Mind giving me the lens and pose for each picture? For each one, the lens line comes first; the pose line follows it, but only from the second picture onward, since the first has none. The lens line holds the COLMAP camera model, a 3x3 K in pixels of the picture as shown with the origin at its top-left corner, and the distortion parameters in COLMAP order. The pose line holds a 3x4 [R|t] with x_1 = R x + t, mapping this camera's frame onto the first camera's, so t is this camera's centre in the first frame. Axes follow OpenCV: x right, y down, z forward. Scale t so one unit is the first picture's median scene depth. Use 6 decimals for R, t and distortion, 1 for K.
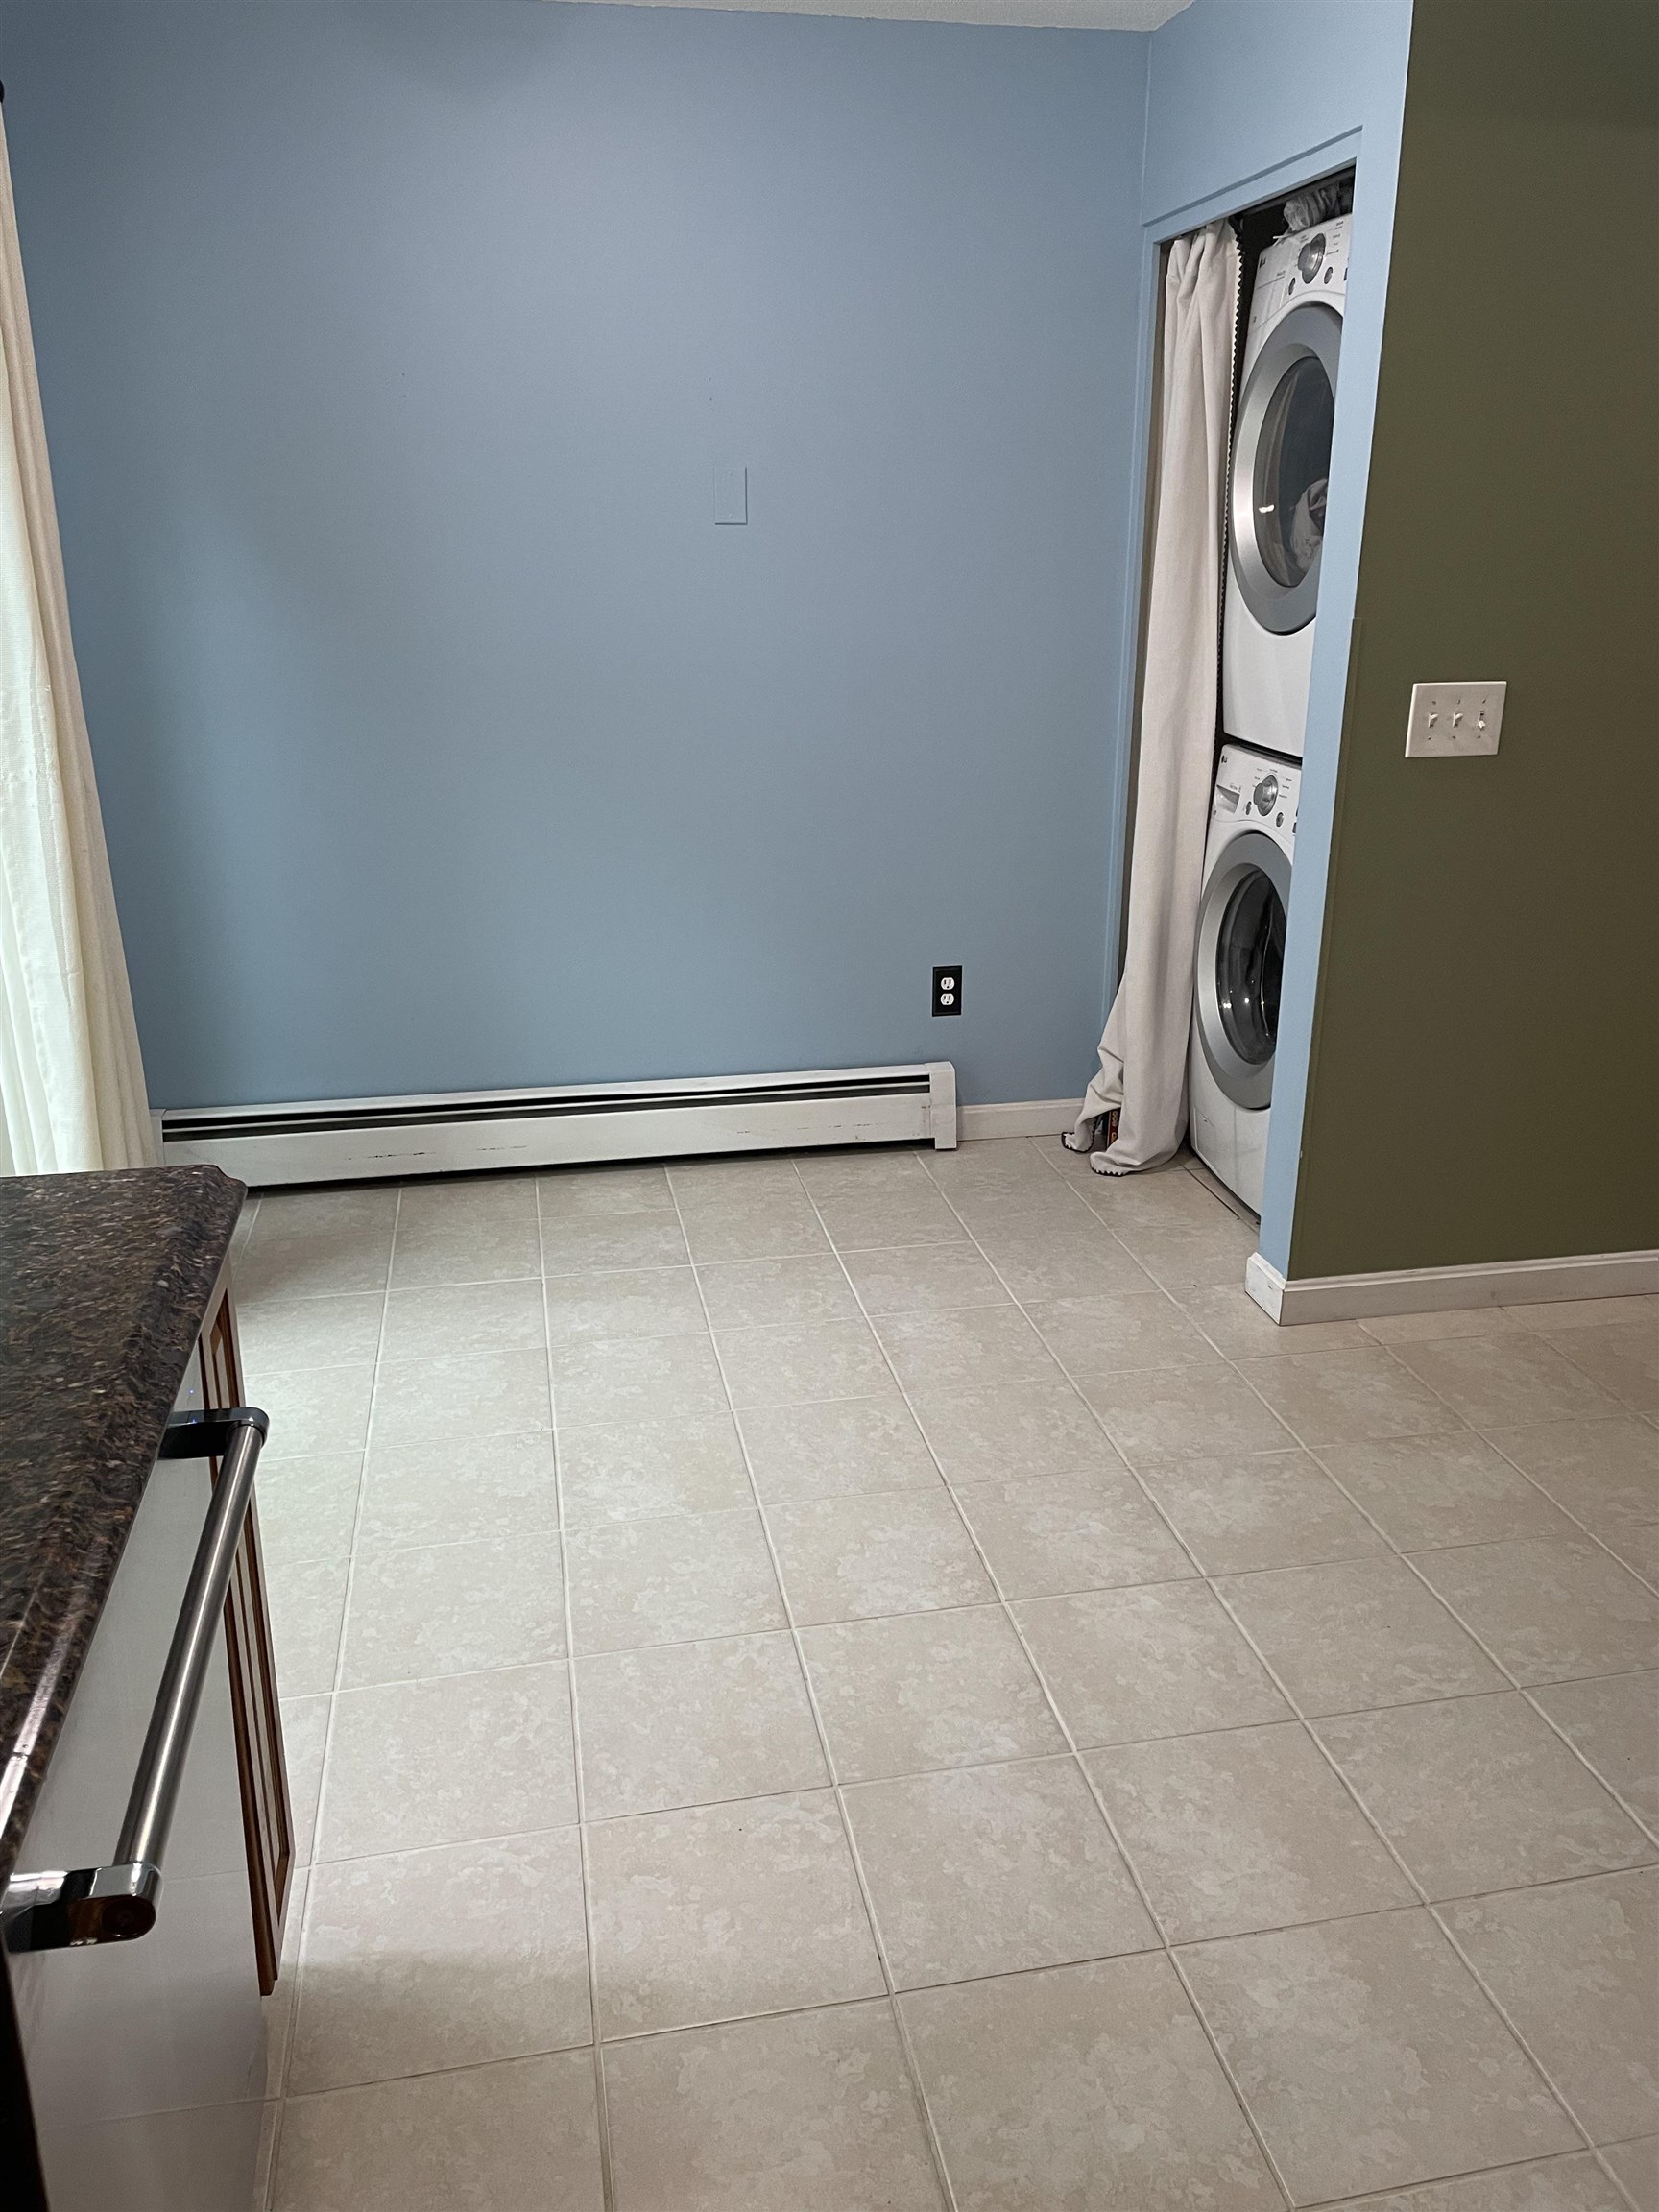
lens RADIAL K [[1679.7, 0, 835.3], [0, 1679.7, 1109.5], [0, 0, 1]] dist [0.057050, -0.004089]
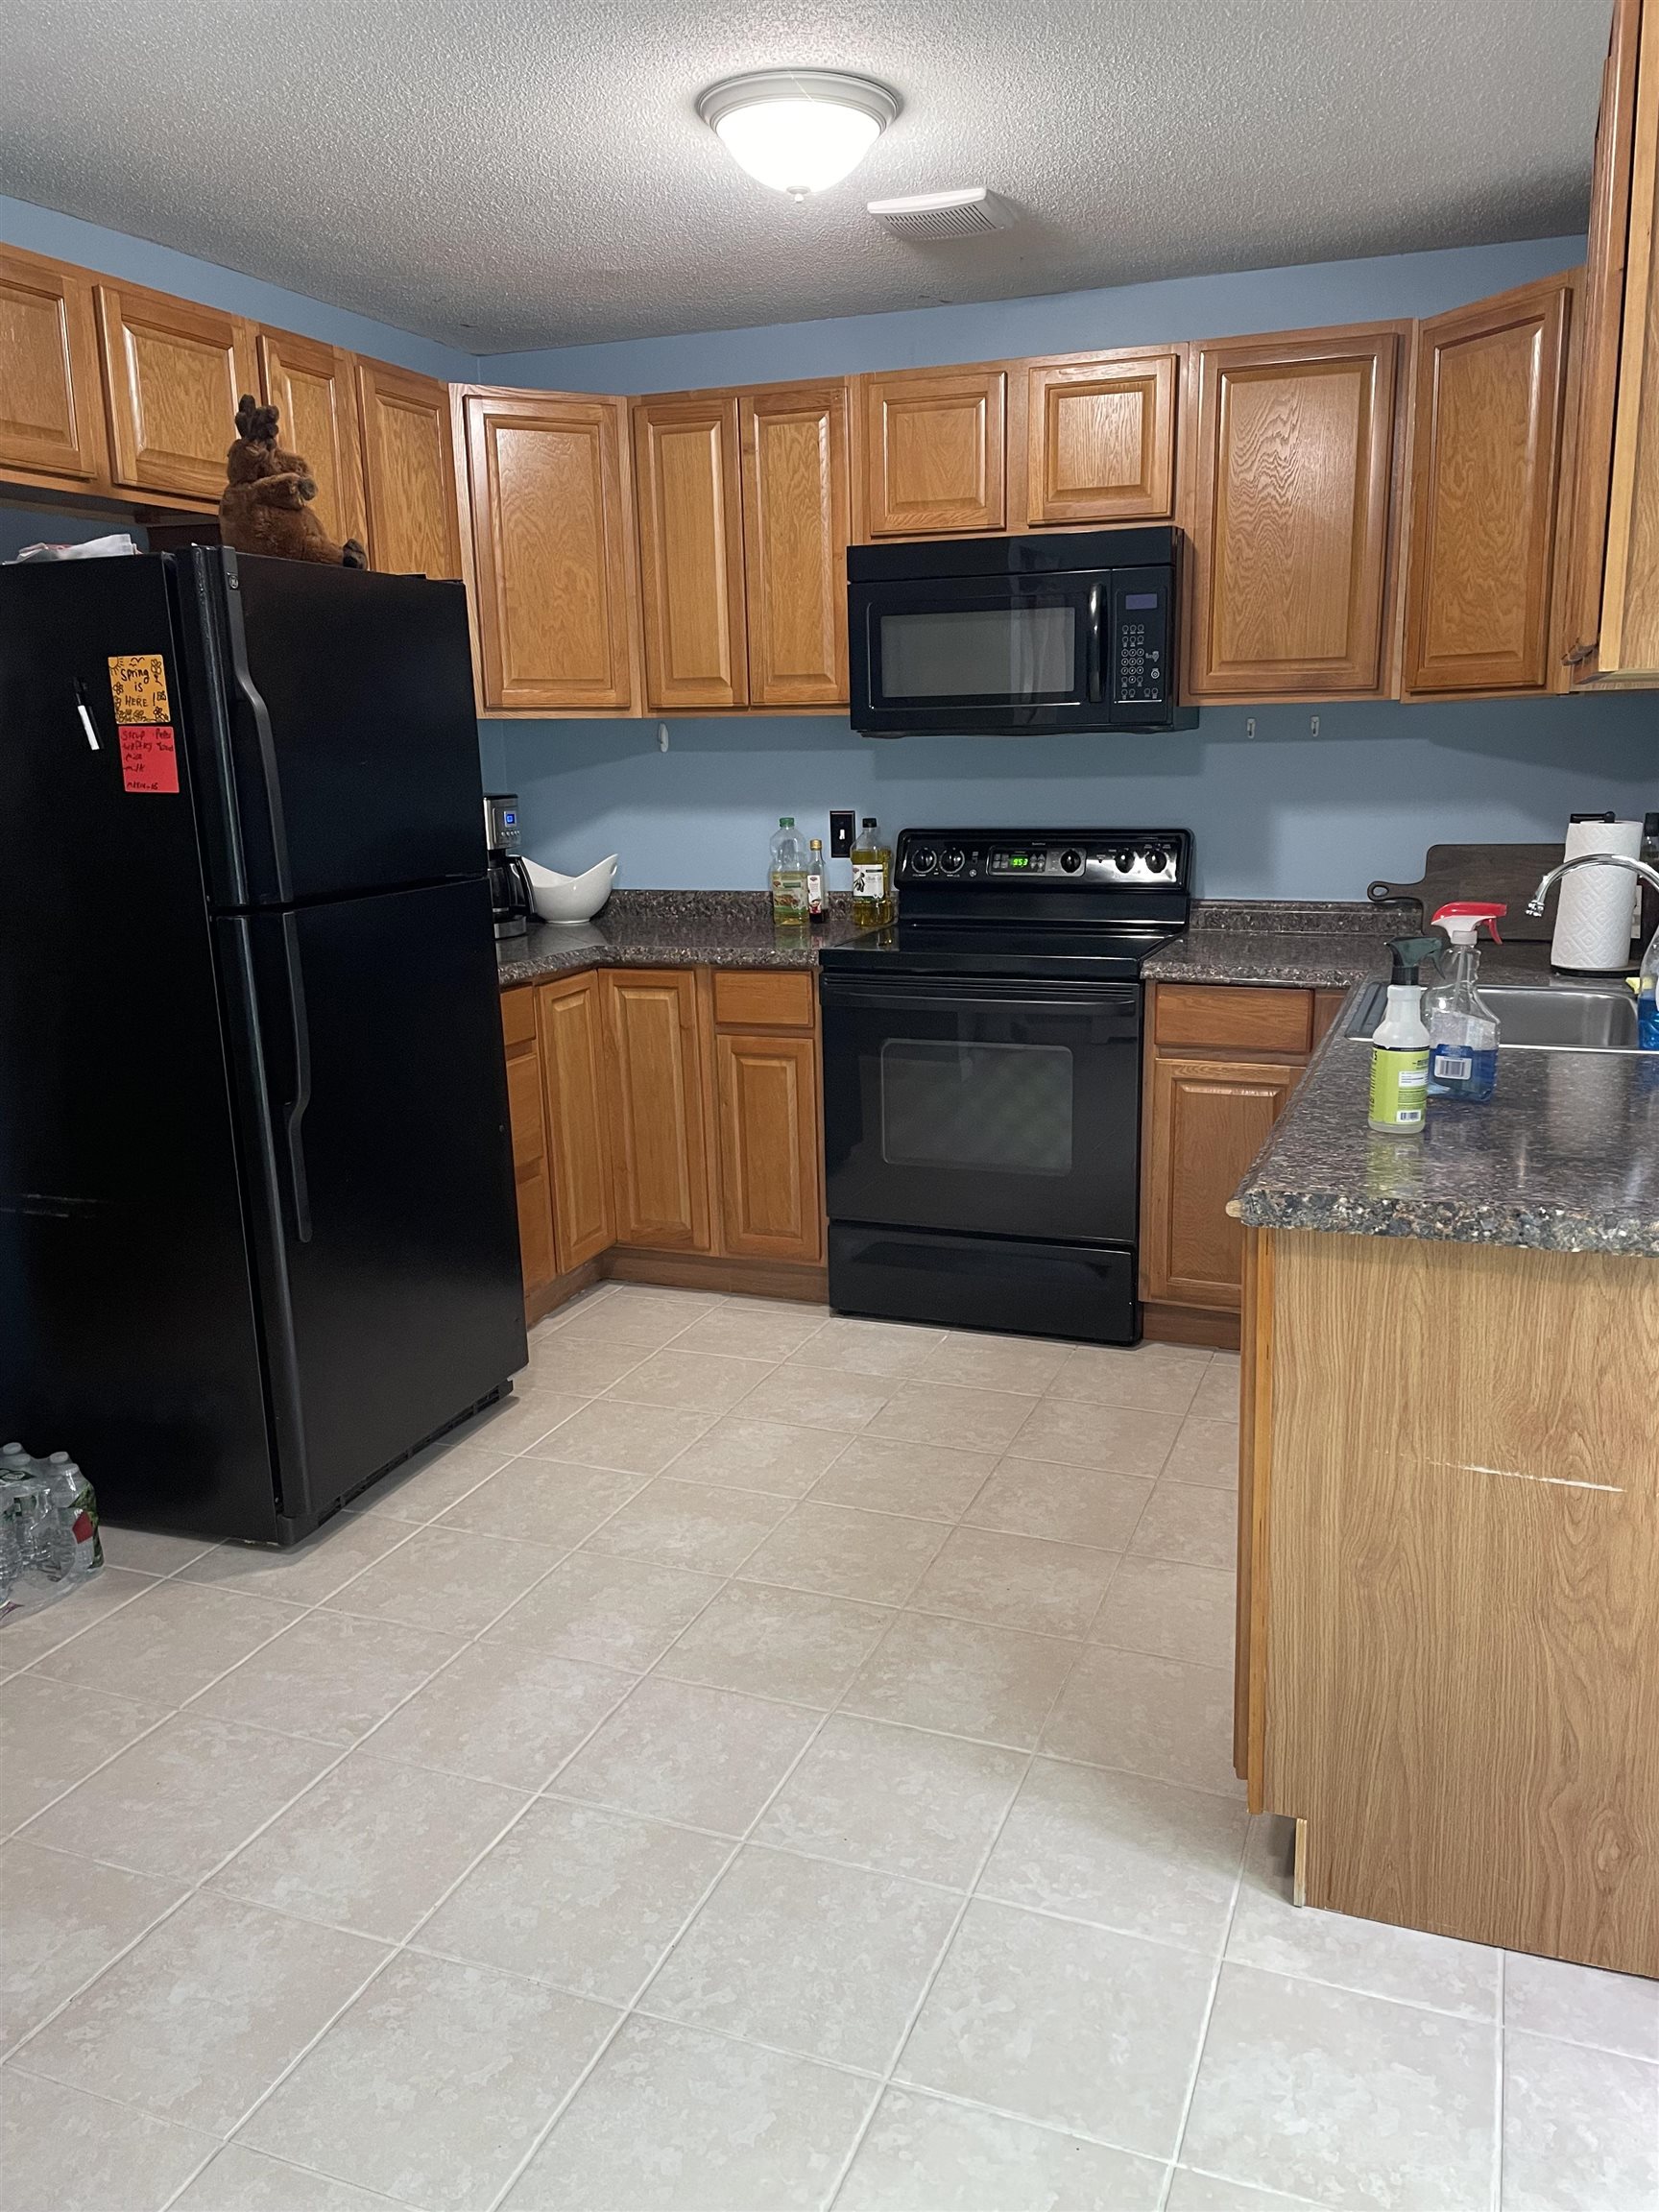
lens RADIAL K [[1679.7, 0, 836.7], [0, 1679.7, 1099.9], [0, 0, 1]] dist [0.057050, -0.004089]
pose [[-0.841341, -0.104555, 0.530295, -0.578687], [0.197272, 0.854032, 0.481366, -0.512888], [-0.503218, 0.509605, -0.697907, 1.507690]]
